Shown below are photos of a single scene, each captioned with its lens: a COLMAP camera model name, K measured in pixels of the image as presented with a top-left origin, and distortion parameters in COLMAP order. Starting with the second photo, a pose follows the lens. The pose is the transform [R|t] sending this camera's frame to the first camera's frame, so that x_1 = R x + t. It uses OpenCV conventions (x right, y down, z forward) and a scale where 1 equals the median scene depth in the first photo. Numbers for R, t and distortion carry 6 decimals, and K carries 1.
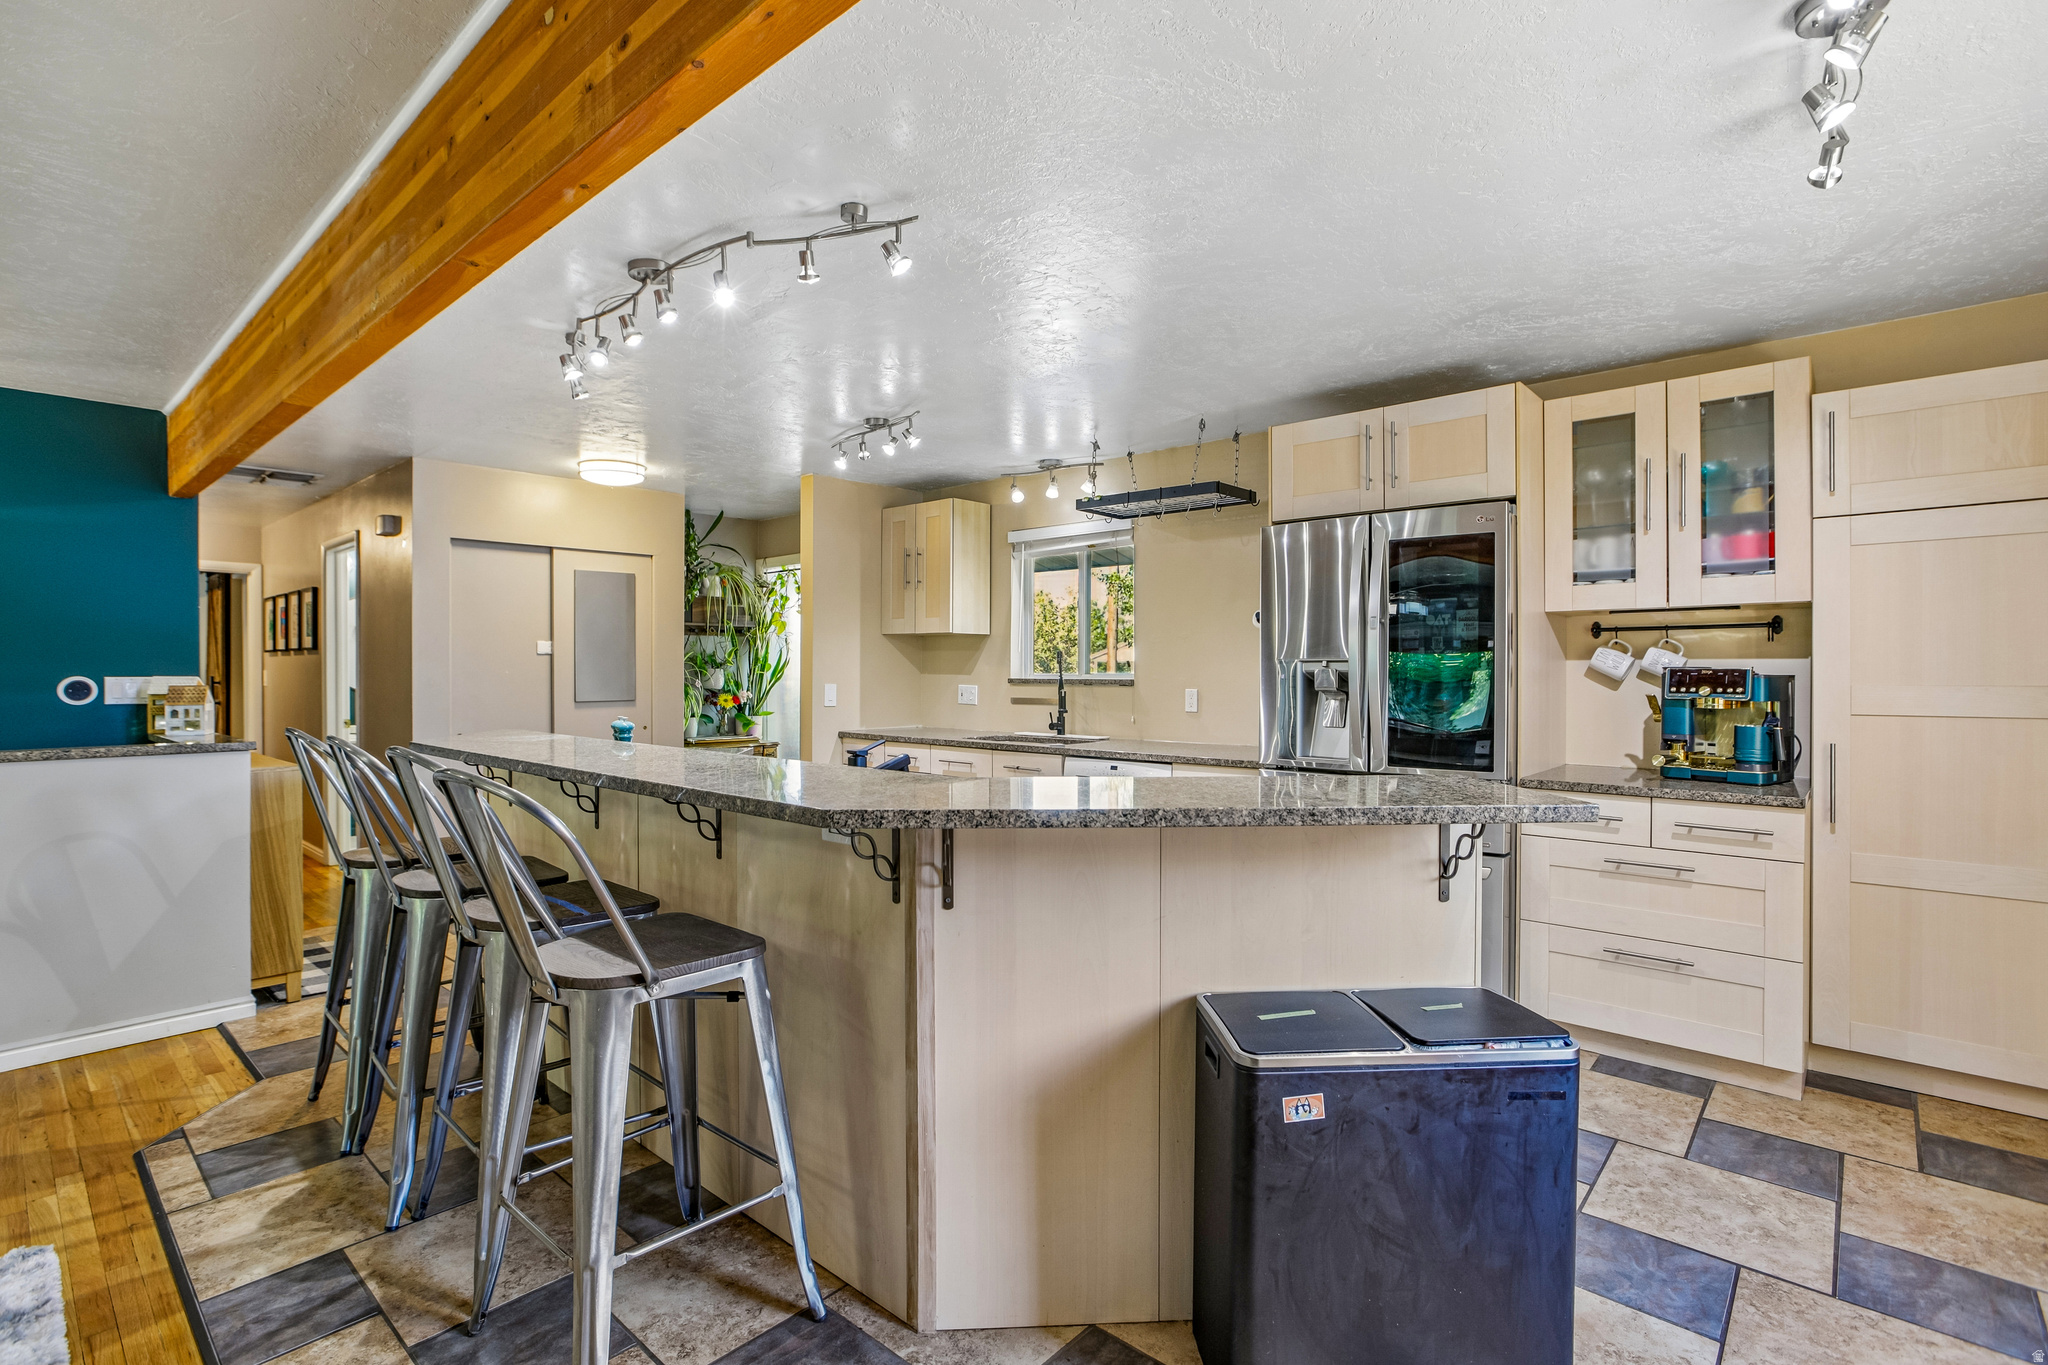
lens RADIAL K [[968.5, 0, 1035.3], [0, 968.5, 686.4], [0, 0, 1]] dist [-0.012198, 0.000355]
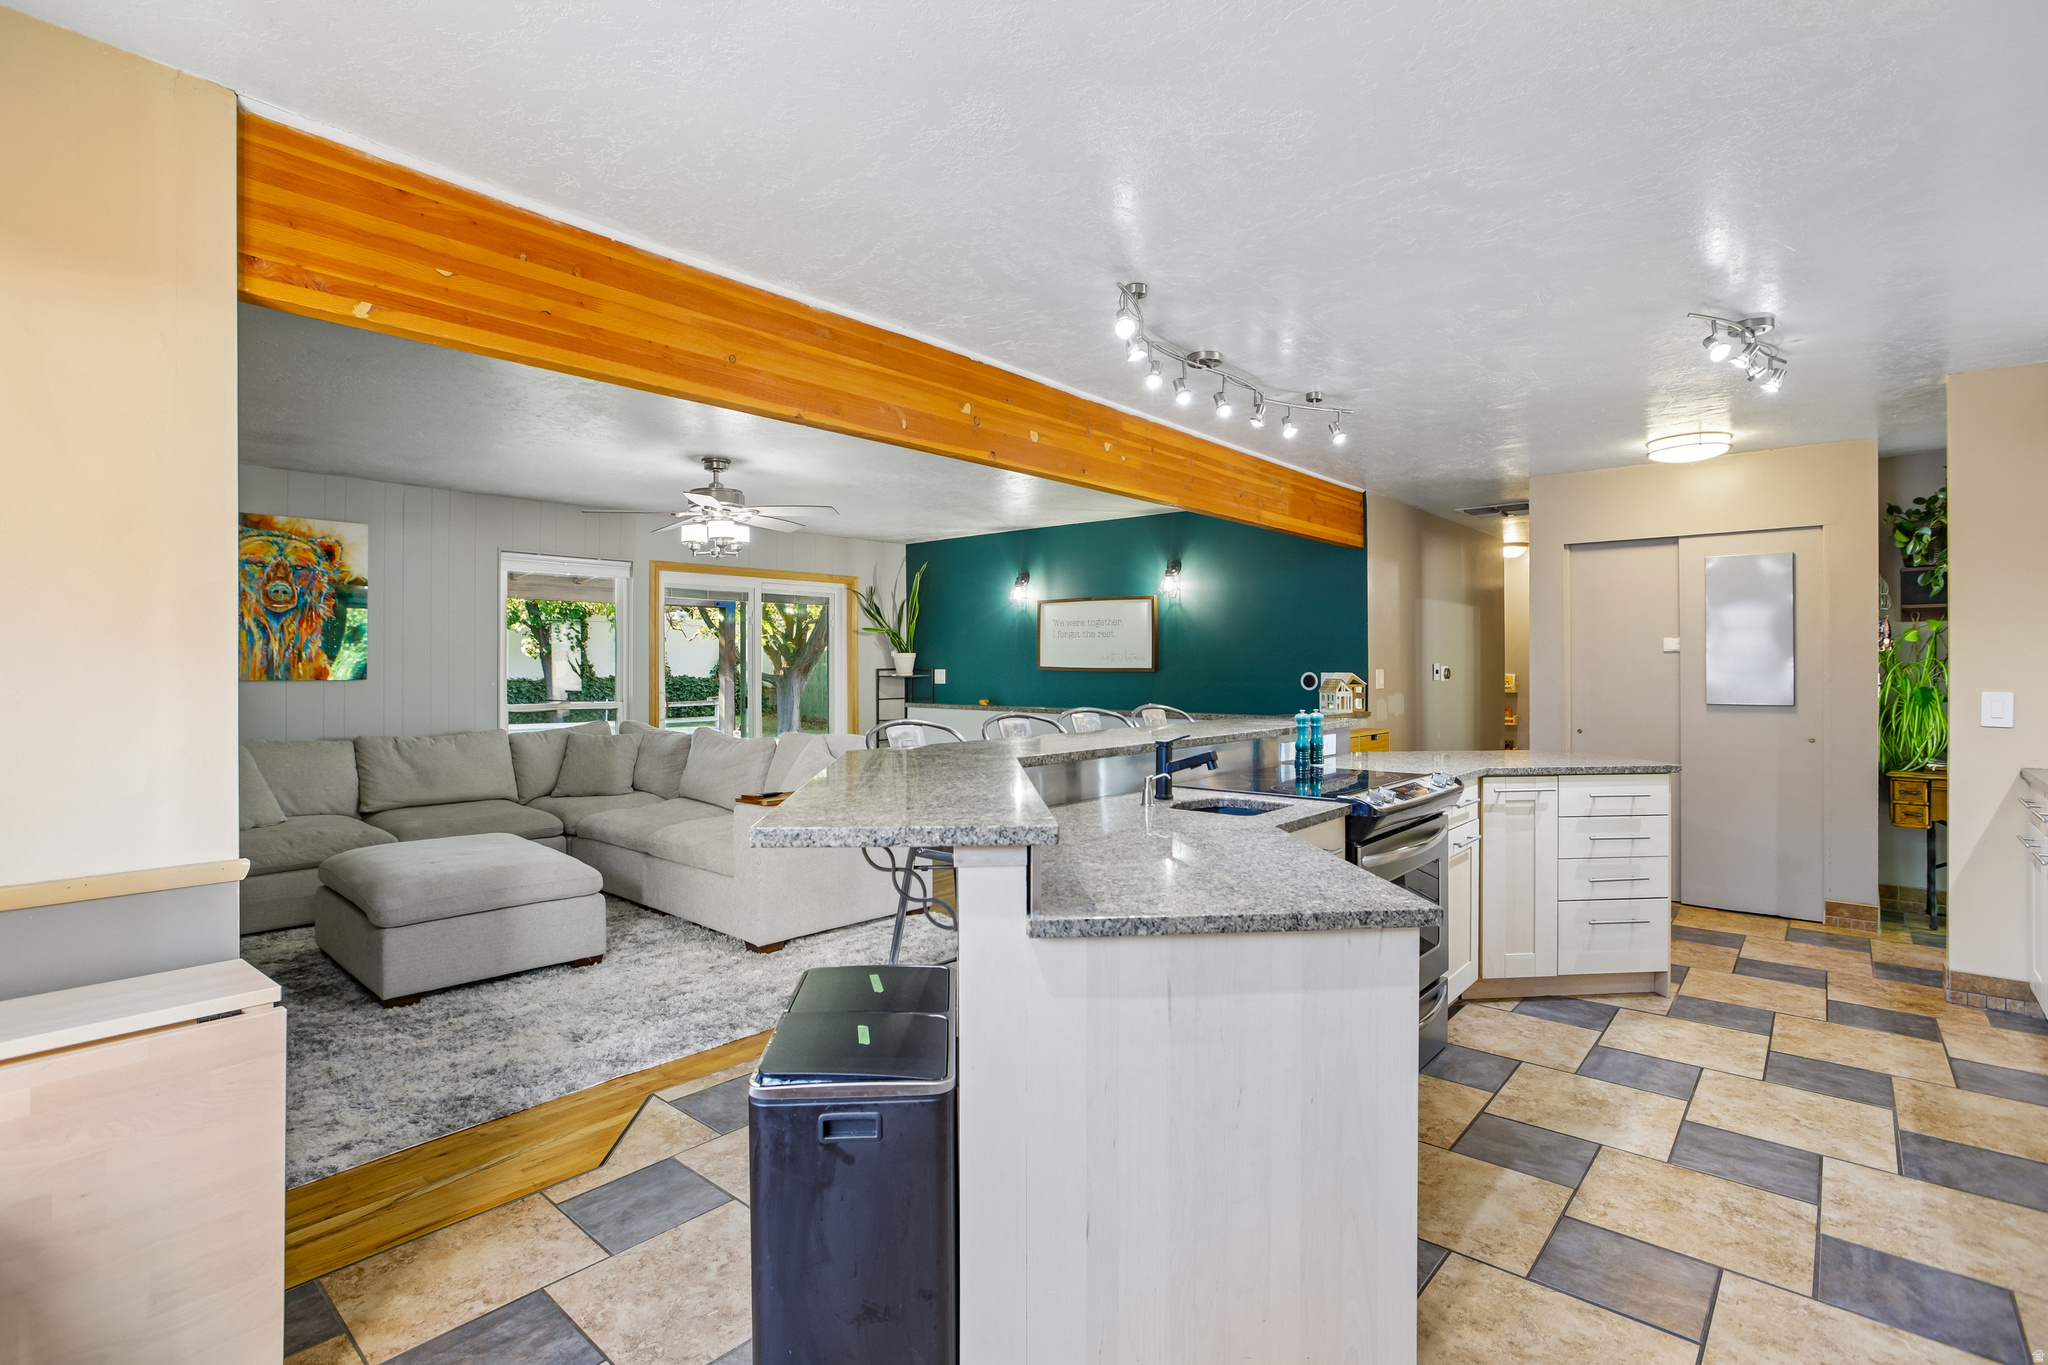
lens RADIAL K [[968.8, 0, 1008.3], [0, 968.8, 659.3], [0, 0, 1]] dist [-0.037106, 0.023029]
pose [[0.000899, -0.005319, -0.999985, 0.772462], [-0.016407, 0.999851, -0.005333, -0.020011], [0.999865, 0.016412, 0.000811, 0.632882]]
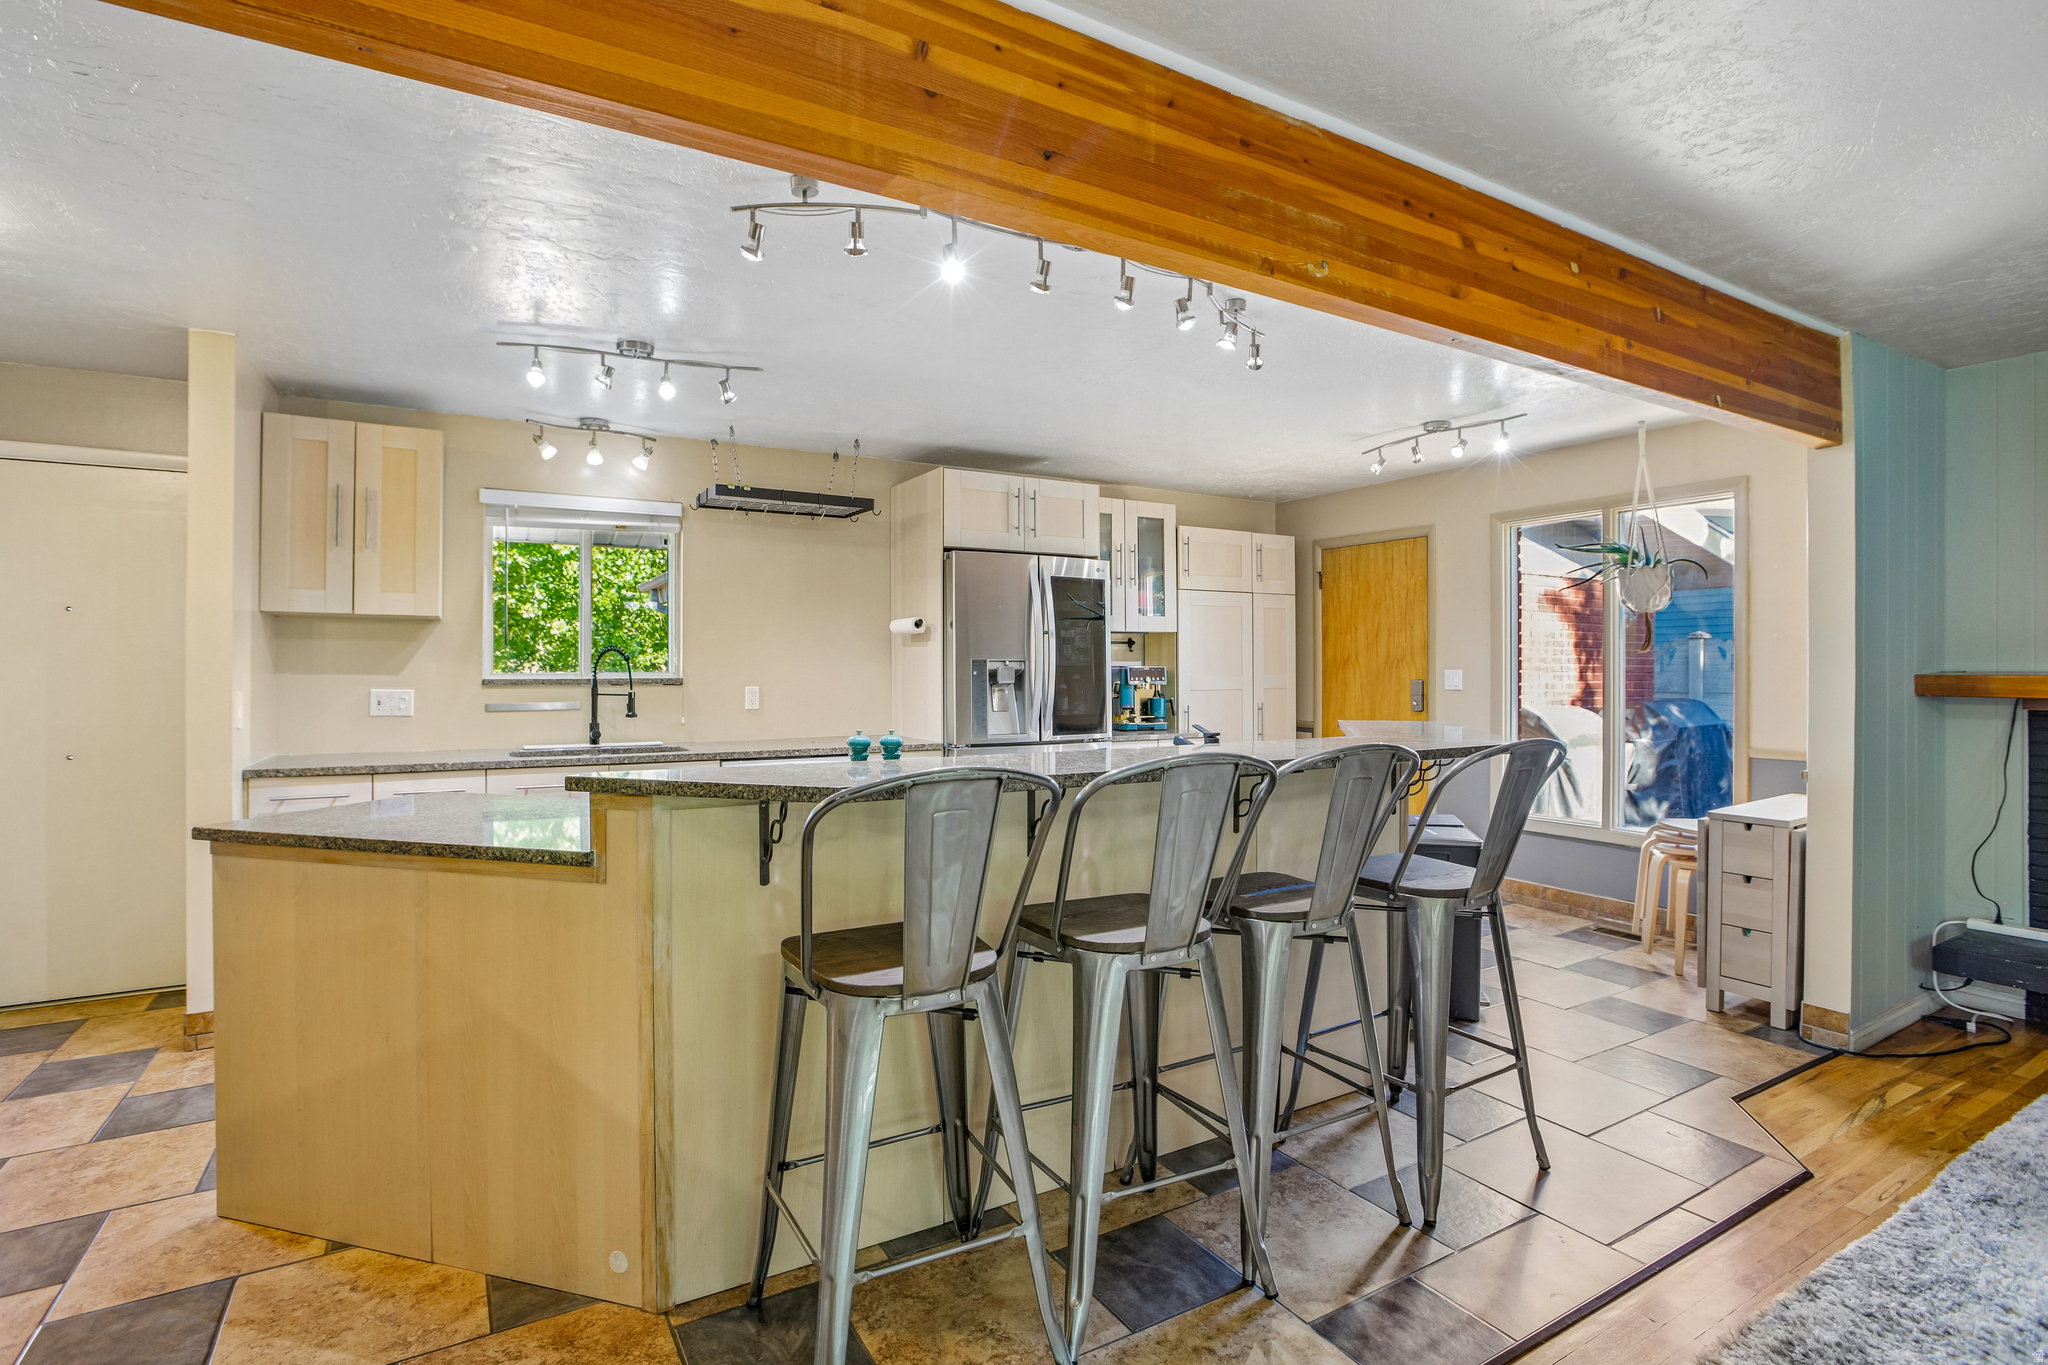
lens RADIAL K [[976.9, 0, 1009.5], [0, 976.9, 673.6], [0, 0, 1]] dist [-0.052025, 0.023181]
pose [[0.320754, -0.005239, 0.947148, -1.122009], [0.015590, 0.999878, 0.000251, -0.010469], [-0.947034, 0.014685, 0.320797, 0.662412]]
